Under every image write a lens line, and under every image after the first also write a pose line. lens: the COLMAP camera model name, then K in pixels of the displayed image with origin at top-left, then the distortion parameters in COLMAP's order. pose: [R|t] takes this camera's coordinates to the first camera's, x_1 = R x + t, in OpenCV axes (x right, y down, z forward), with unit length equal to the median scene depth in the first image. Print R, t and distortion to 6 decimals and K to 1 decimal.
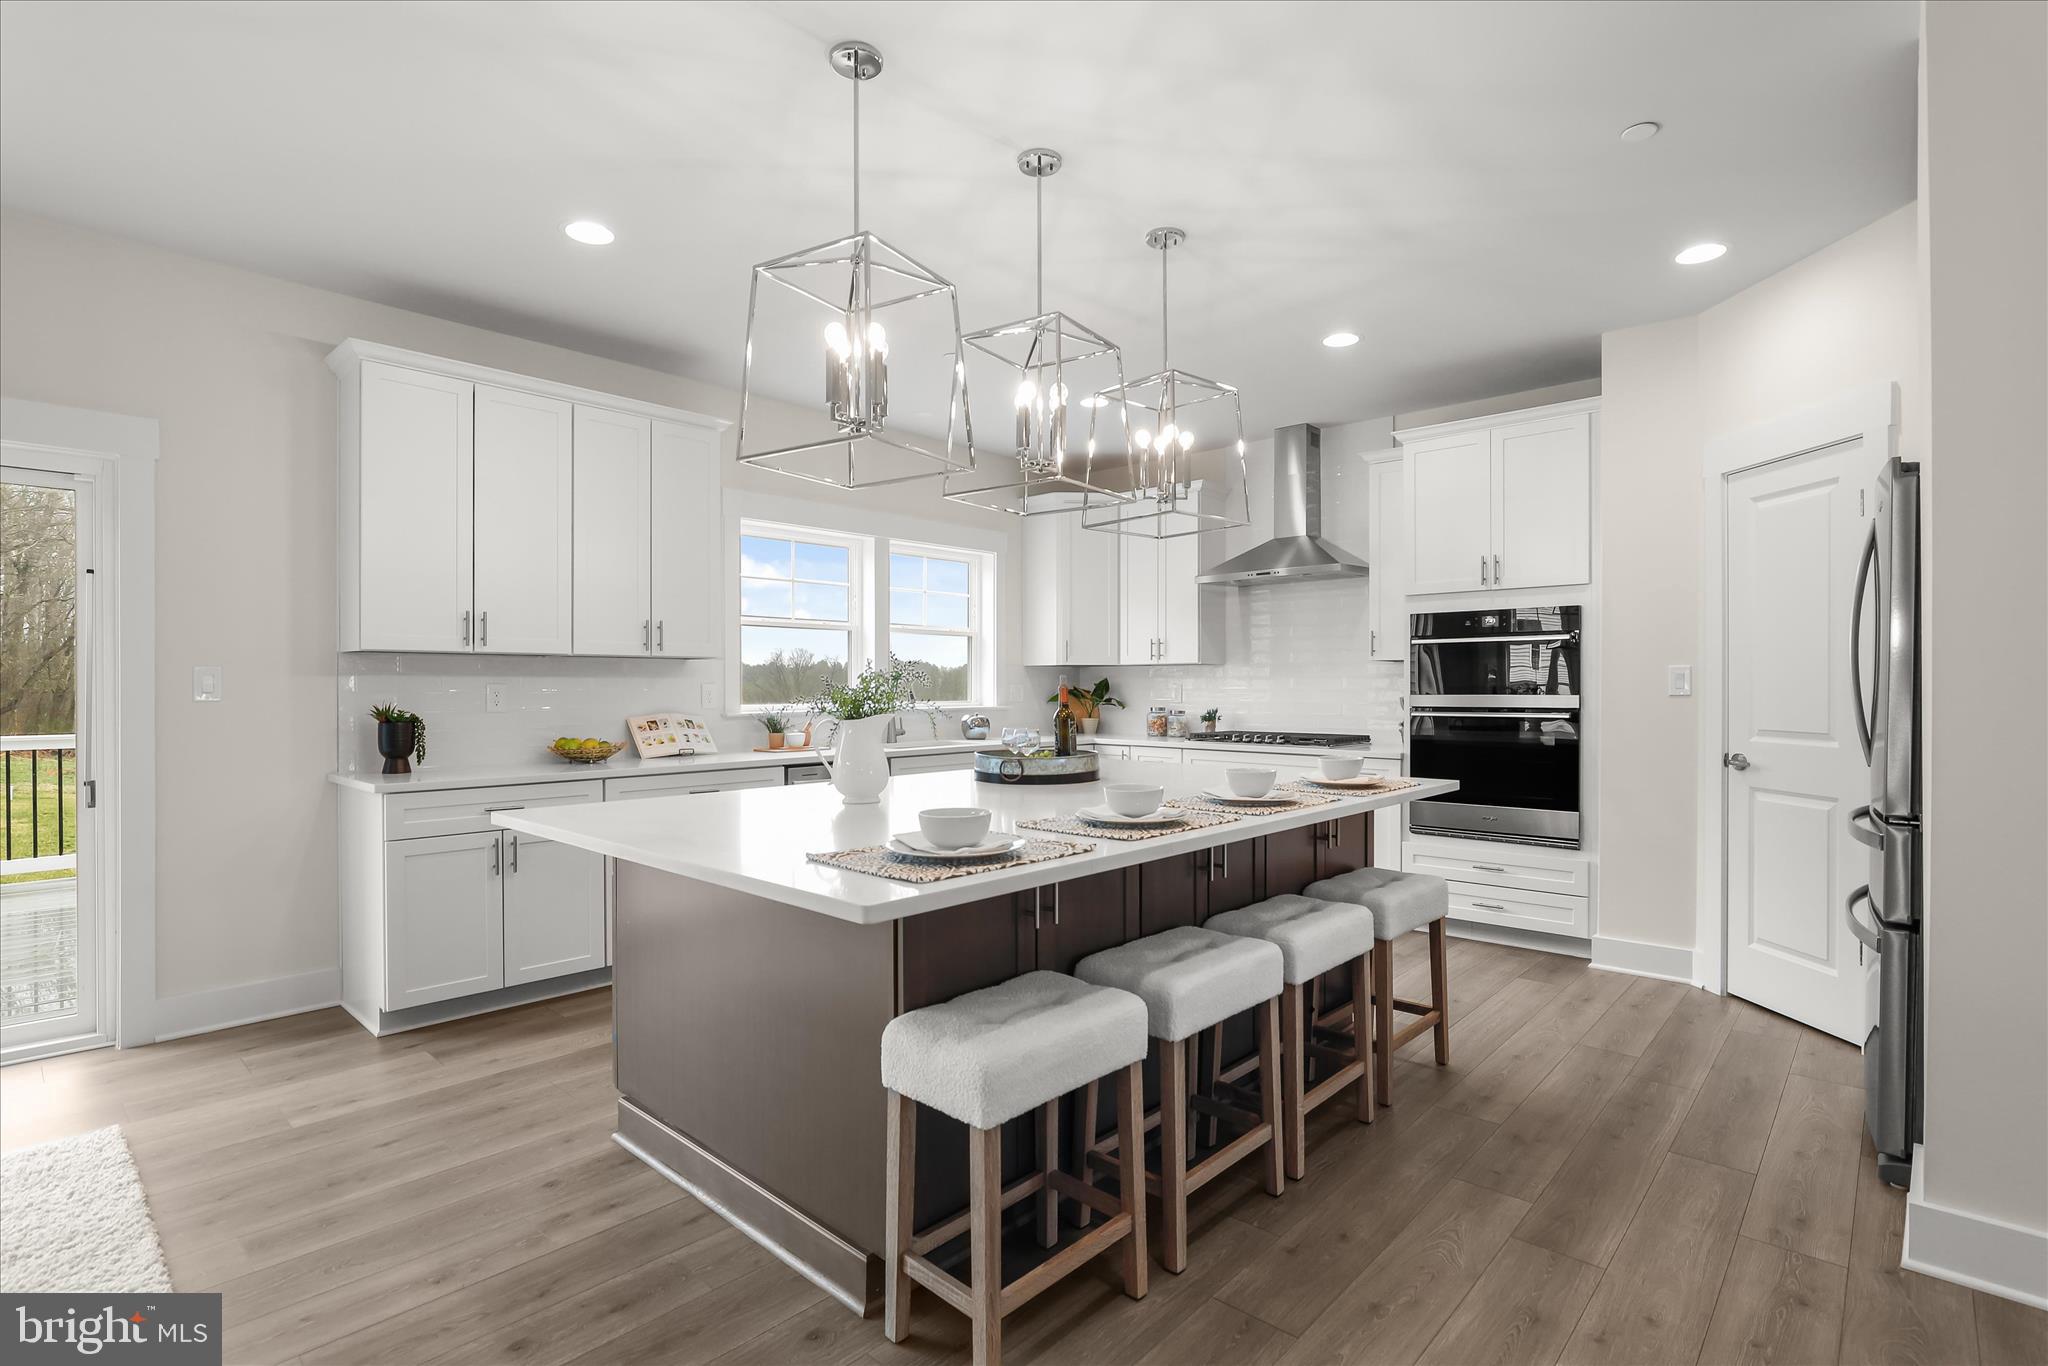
lens RADIAL K [[972.0, 0, 1037.7], [0, 972.0, 686.0], [0, 0, 1]] dist [-0.017850, 0.004488]
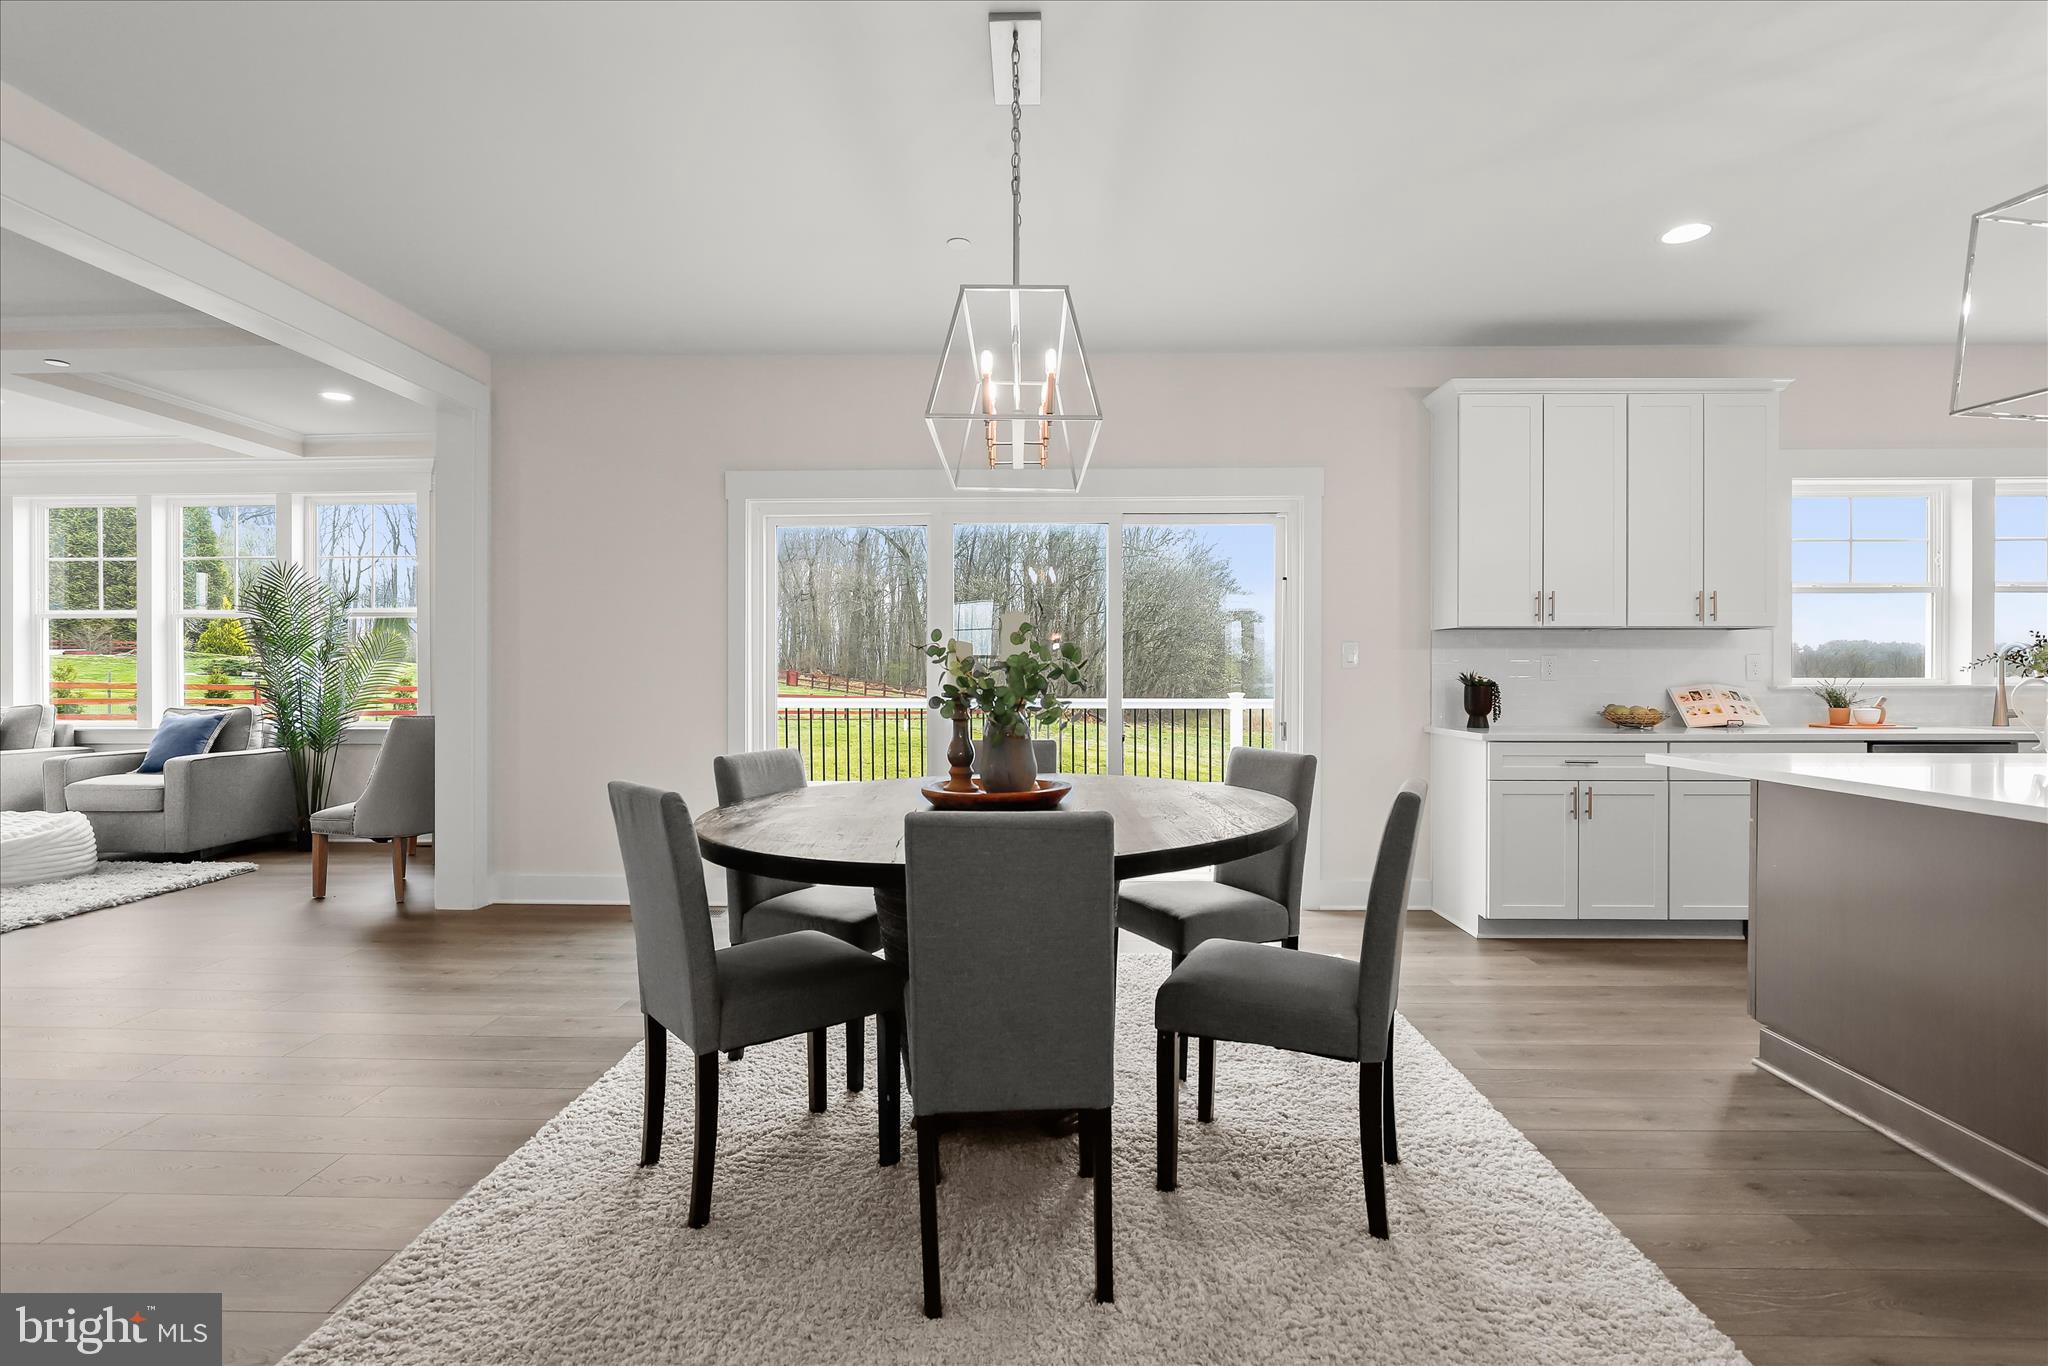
lens RADIAL K [[972.0, 0, 1022.0], [0, 972.0, 678.1], [0, 0, 1]] dist [-0.017850, 0.004488]
pose [[0.654080, 0.004040, -0.756414, -0.111755], [-0.001408, 0.999991, 0.004124, 0.022329], [0.756424, -0.001632, 0.654080, -0.226725]]
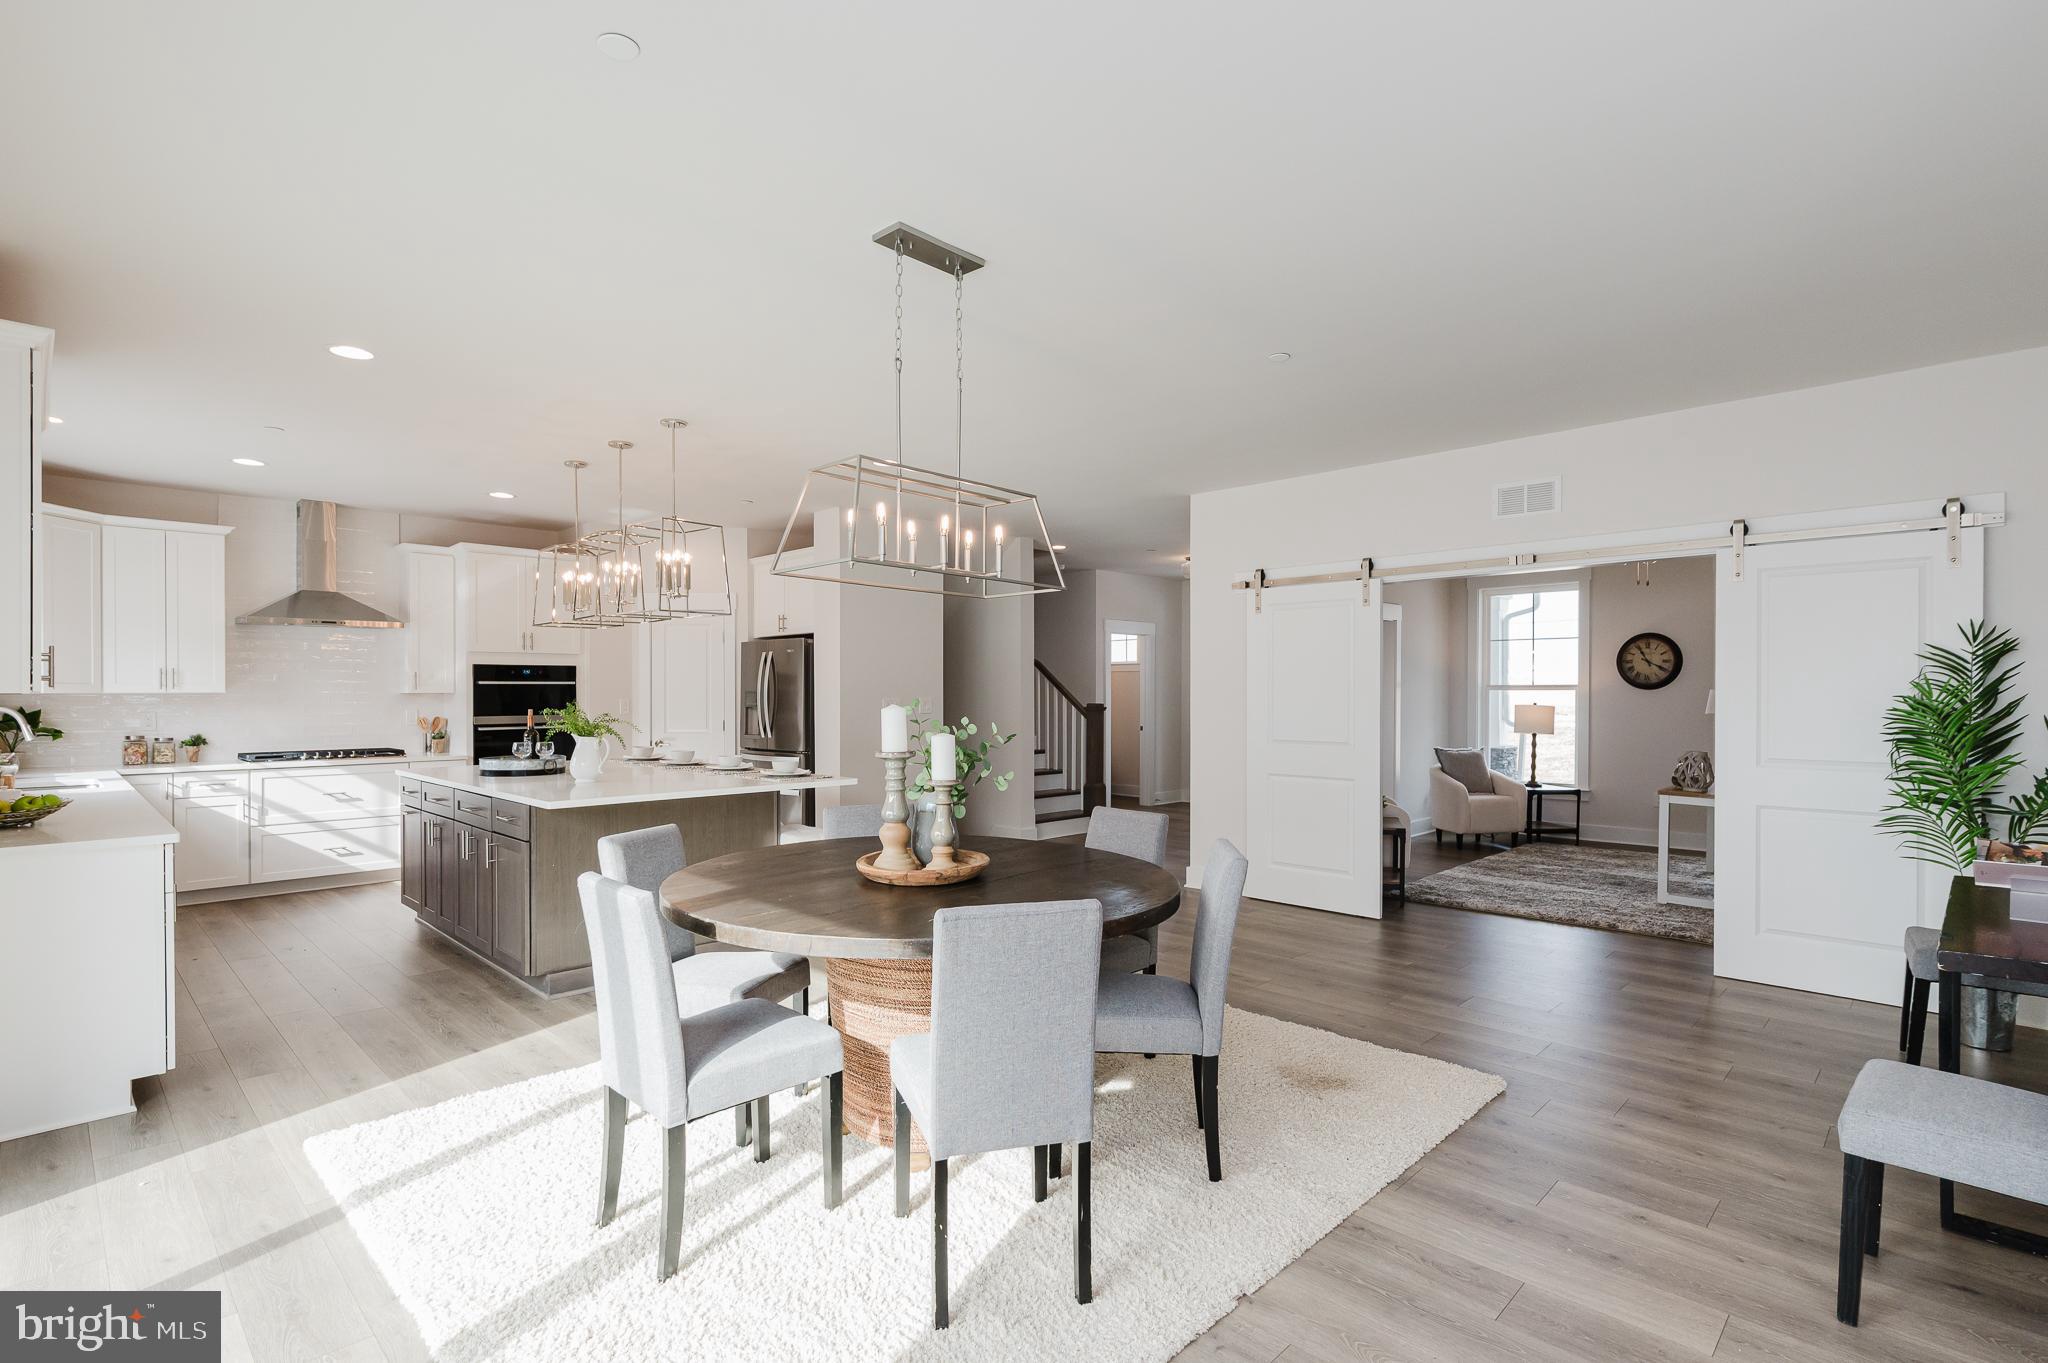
lens RADIAL K [[972.0, 0, 1034.0], [0, 972.0, 692.2], [0, 0, 1]] dist [-0.017850, 0.004488]
pose [[0.014866, 0.002832, 0.999885, -1.371857], [-0.001625, 0.999995, -0.002808, -0.033453], [-0.999888, -0.001583, 0.014871, 0.113214]]
